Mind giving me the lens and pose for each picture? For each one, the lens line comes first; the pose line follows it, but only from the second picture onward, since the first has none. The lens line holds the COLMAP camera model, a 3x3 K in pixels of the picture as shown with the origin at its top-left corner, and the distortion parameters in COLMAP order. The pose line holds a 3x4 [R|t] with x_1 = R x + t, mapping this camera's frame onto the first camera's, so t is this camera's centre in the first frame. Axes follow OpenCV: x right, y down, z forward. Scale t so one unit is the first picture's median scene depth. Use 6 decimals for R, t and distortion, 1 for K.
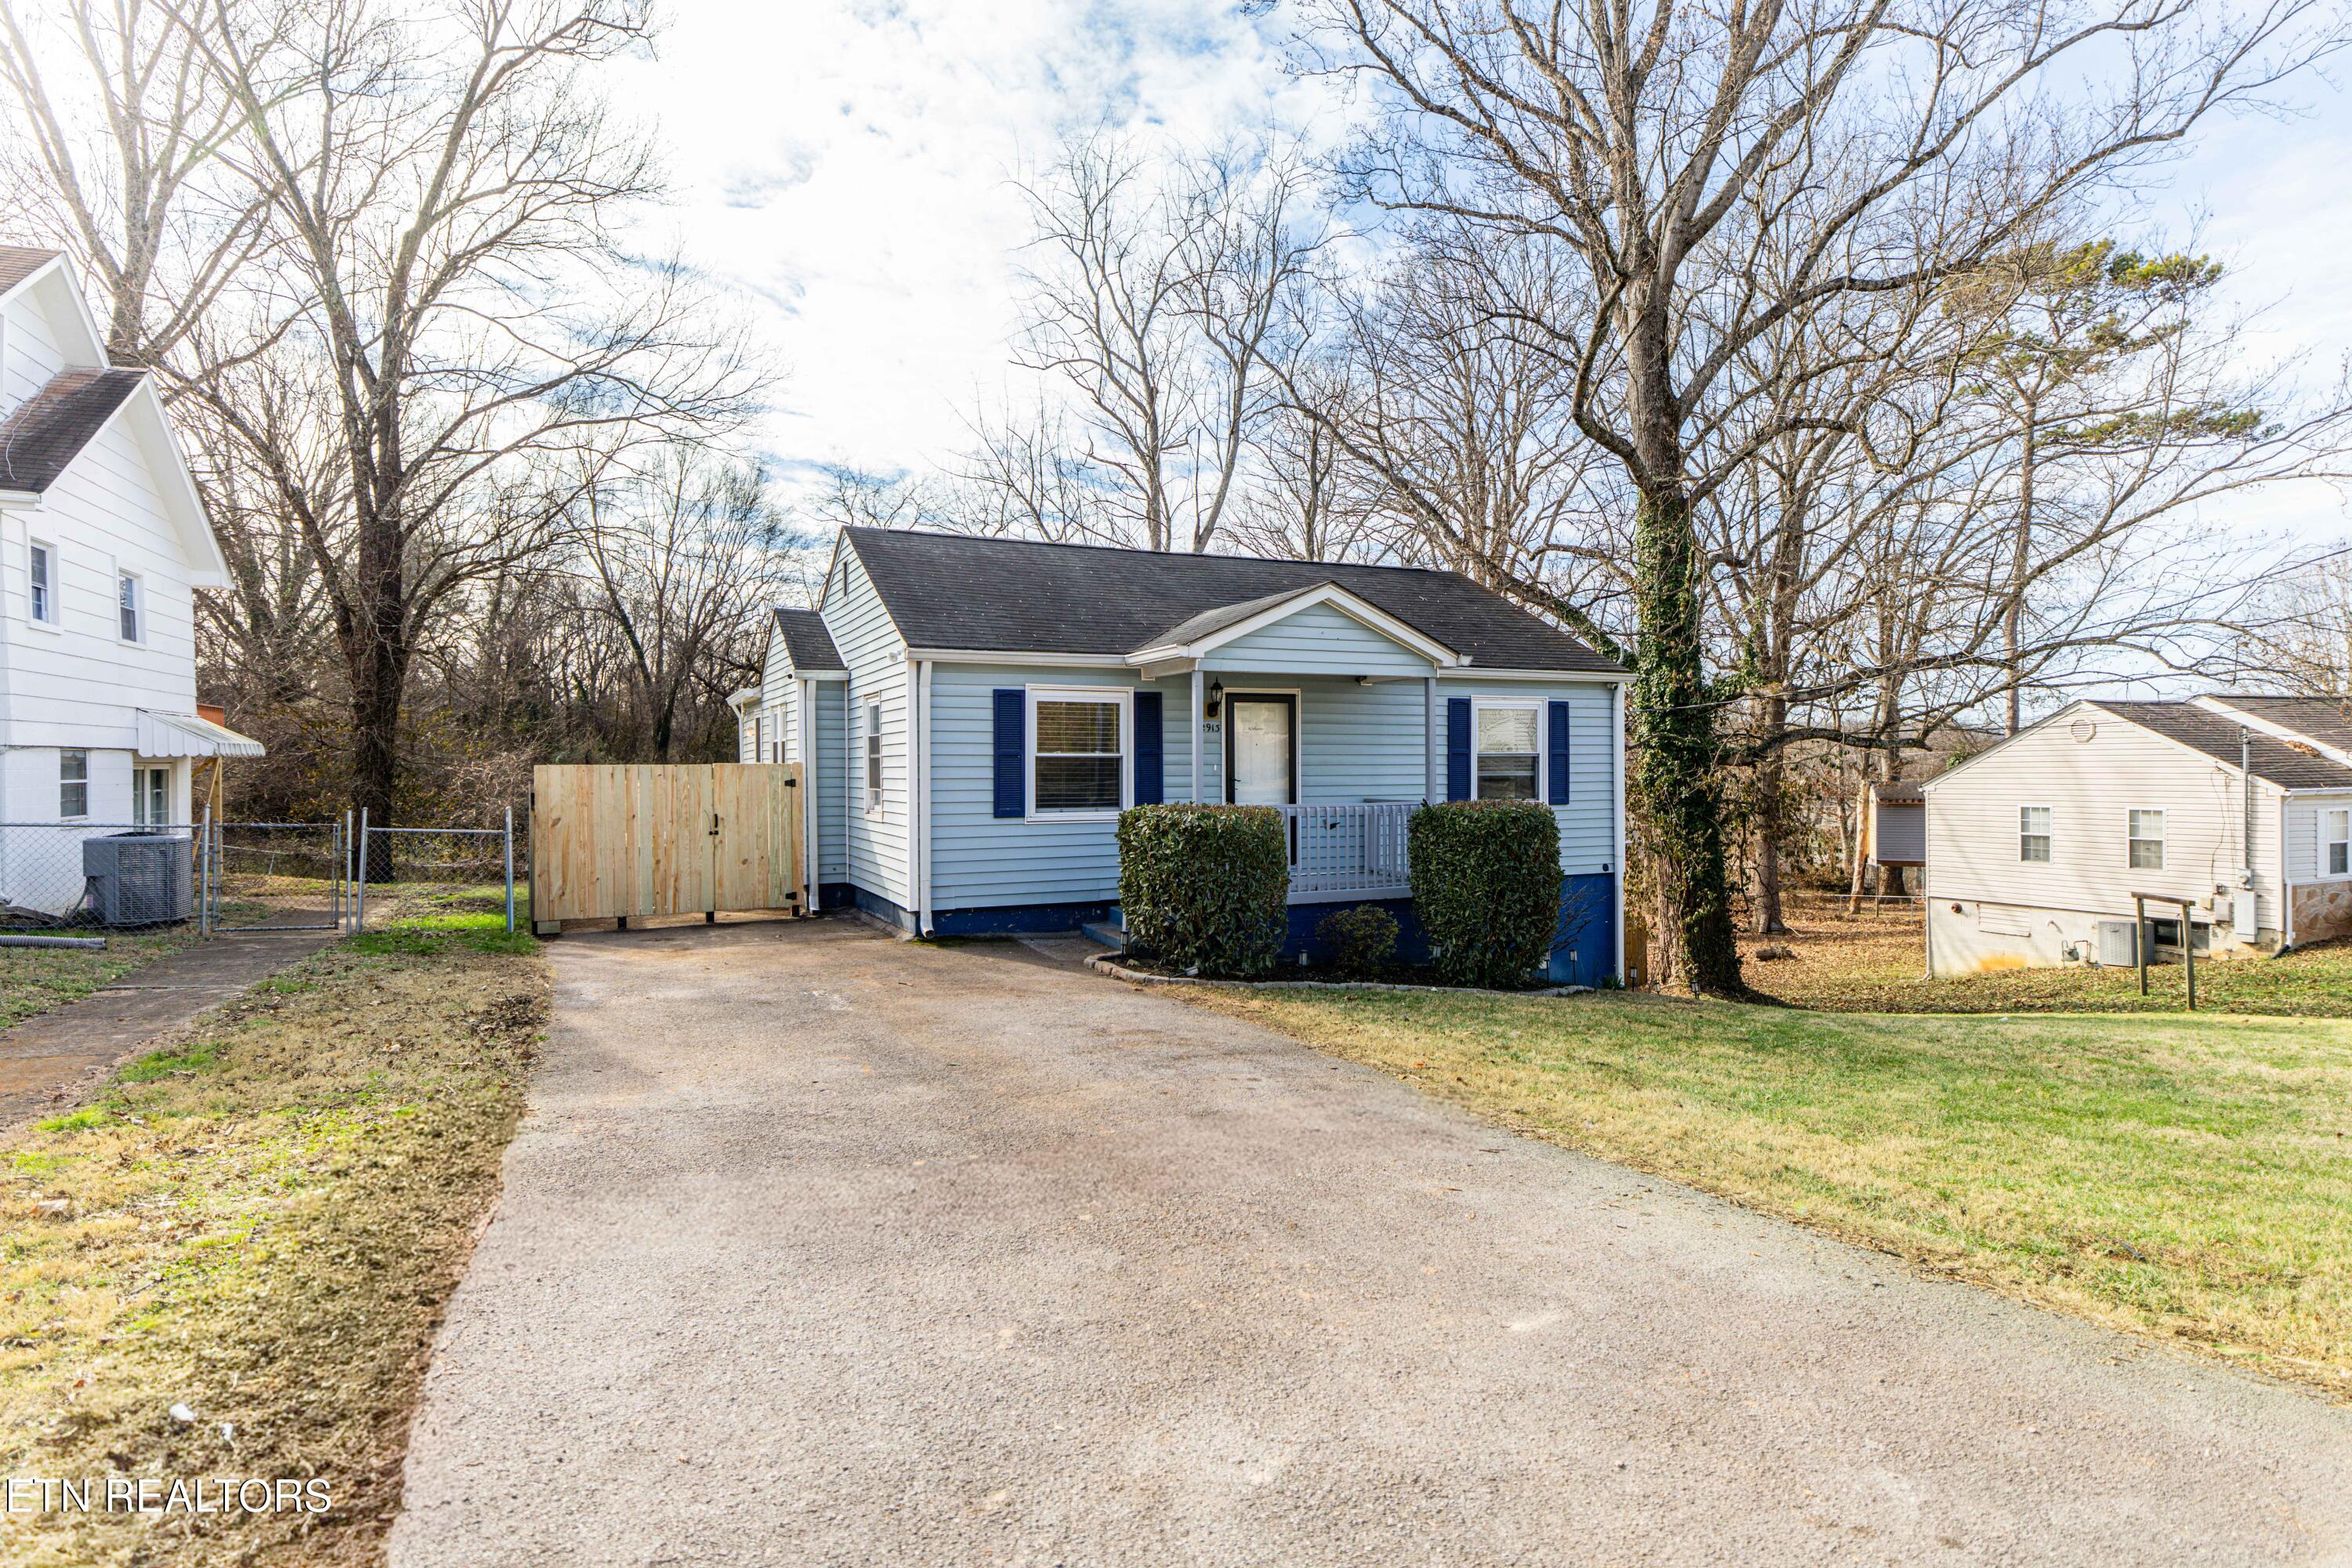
lens RADIAL K [[1255.2, 0, 1195.7], [0, 1255.2, 769.3], [0, 0, 1]] dist [0.000624, 0.000139]
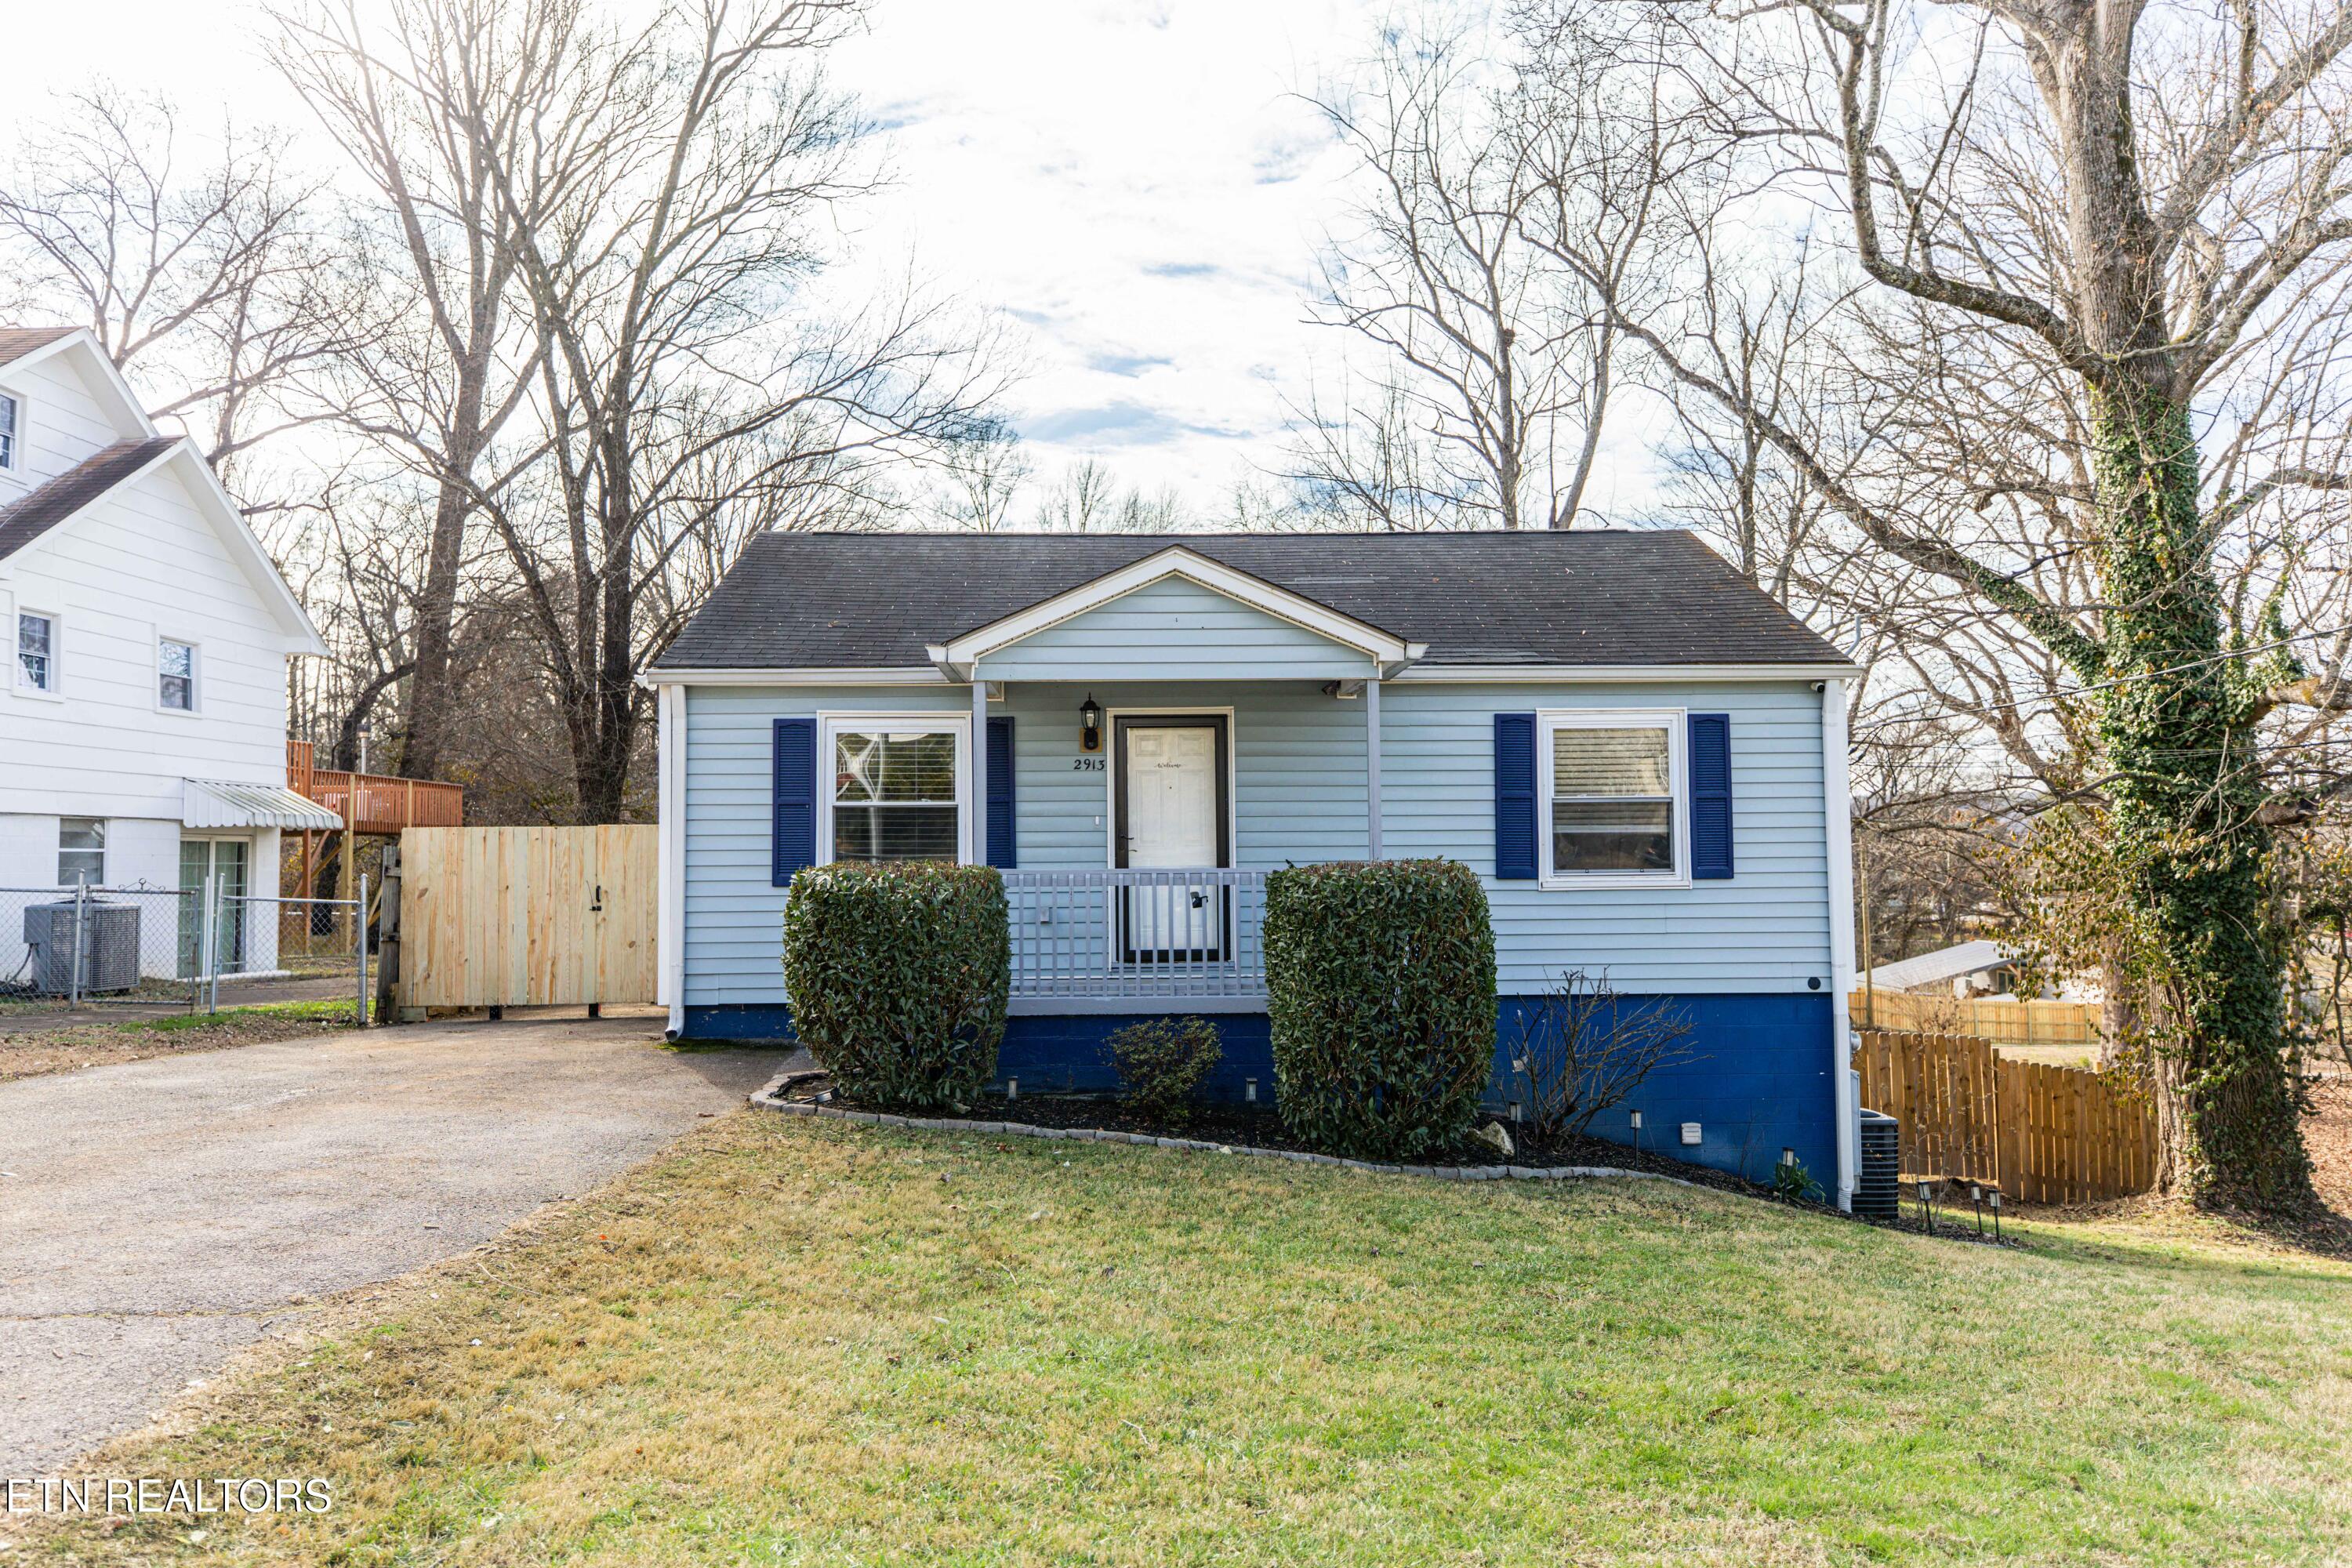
lens RADIAL K [[1609.2, 0, 1175.6], [0, 1609.2, 774.2], [0, 0, 1]] dist [0.025708, -0.040862]
pose [[0.916788, -0.024005, -0.398653, 0.385250], [0.001940, 0.998448, -0.055660, 0.021418], [0.399370, 0.050255, 0.915411, 0.165815]]
